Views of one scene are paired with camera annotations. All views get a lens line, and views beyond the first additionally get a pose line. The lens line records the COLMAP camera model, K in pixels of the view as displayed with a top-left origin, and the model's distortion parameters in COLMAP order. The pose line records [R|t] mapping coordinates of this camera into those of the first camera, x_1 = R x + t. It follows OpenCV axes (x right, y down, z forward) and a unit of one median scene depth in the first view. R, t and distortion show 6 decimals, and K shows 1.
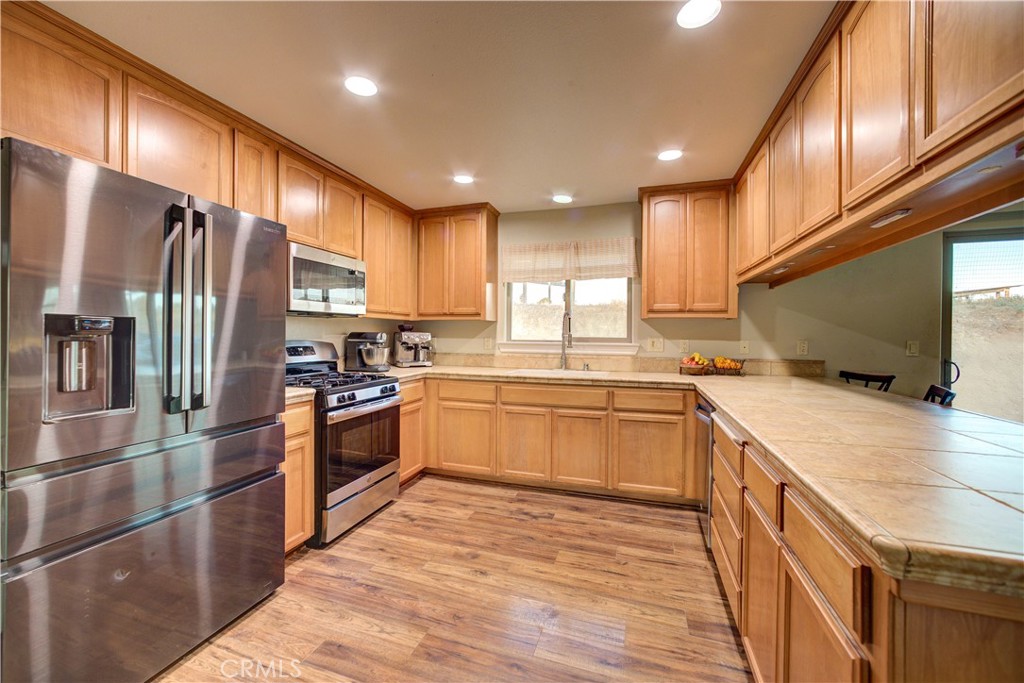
lens RADIAL K [[401.8, 0, 507.2], [0, 401.8, 335.3], [0, 0, 1]] dist [-0.008874, 0.002505]
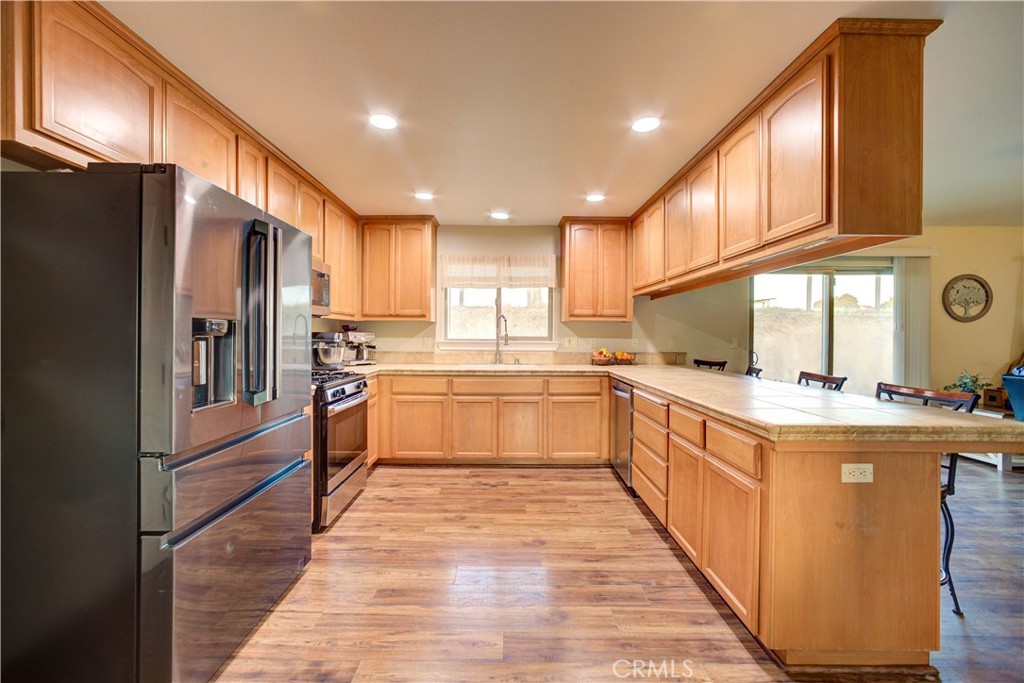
lens RADIAL K [[401.8, 0, 509.3], [0, 401.8, 335.1], [0, 0, 1]] dist [-0.008874, 0.002505]
pose [[0.948391, -0.002861, 0.317091, -0.248111], [0.002299, 0.999995, 0.002147, -0.001370], [-0.317095, -0.001307, 0.948393, -0.144260]]
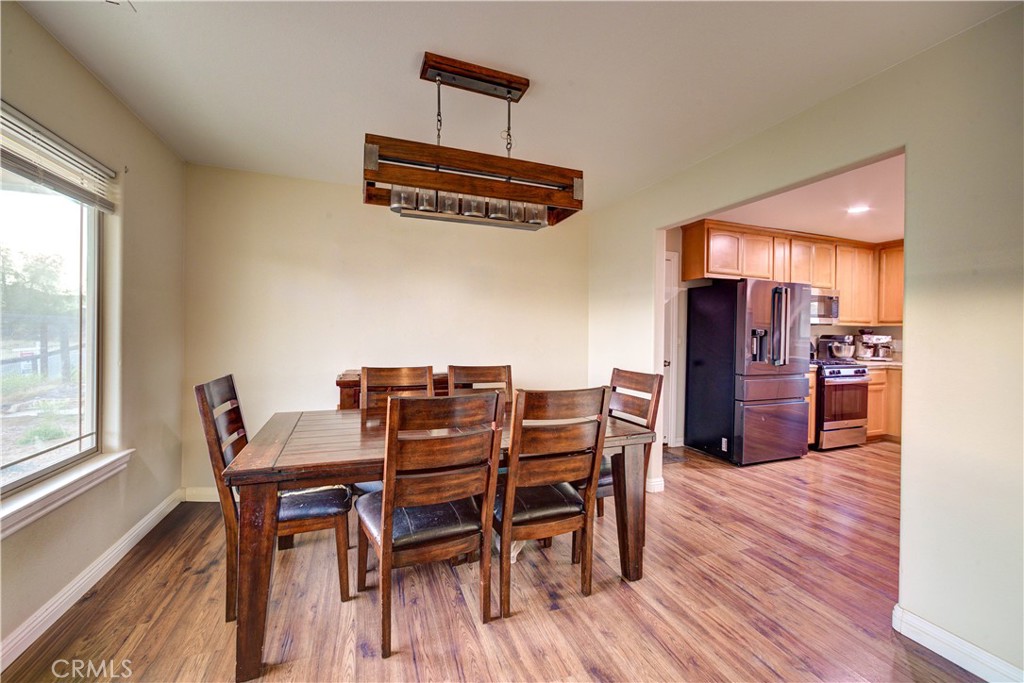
lens RADIAL K [[401.8, 0, 507.5], [0, 401.8, 333.4], [0, 0, 1]] dist [-0.008874, 0.002505]
pose [[0.616571, 0.006694, -0.787271, 0.077924], [-0.011113, 0.999938, -0.000201, 0.000656], [0.787221, 0.008873, 0.616607, -0.993831]]
